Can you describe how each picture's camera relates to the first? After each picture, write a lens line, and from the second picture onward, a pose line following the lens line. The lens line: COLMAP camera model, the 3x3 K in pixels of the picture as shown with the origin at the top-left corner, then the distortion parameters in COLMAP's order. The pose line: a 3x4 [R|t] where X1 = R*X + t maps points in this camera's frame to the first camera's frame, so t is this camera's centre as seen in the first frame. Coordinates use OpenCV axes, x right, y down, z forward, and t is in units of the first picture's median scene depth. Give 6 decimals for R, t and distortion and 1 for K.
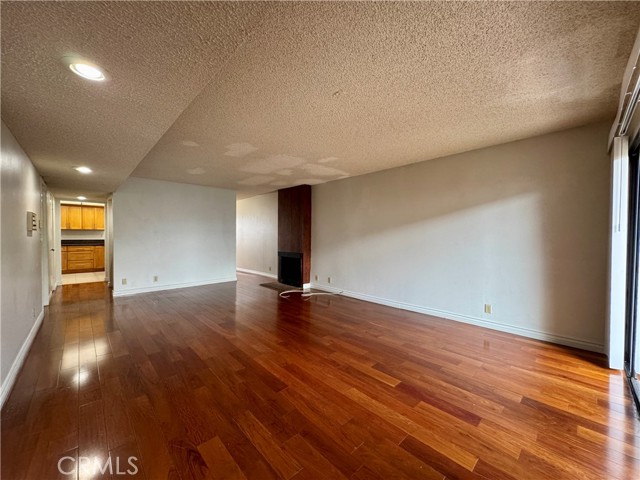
lens RADIAL K [[255.9, 0, 320.0], [0, 255.9, 240.0], [0, 0, 1]] dist [-0.001588, -0.000101]
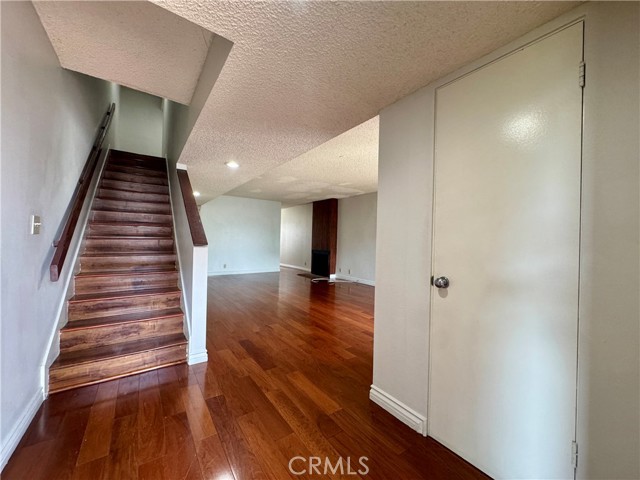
lens RADIAL K [[255.9, 0, 320.0], [0, 255.9, 240.0], [0, 0, 1]] dist [-0.001588, -0.000101]
pose [[0.989238, 0.018276, -0.145171, 0.071400], [-0.021365, 0.999577, -0.019751, 0.023940], [0.144749, 0.022640, 0.989209, -0.303209]]
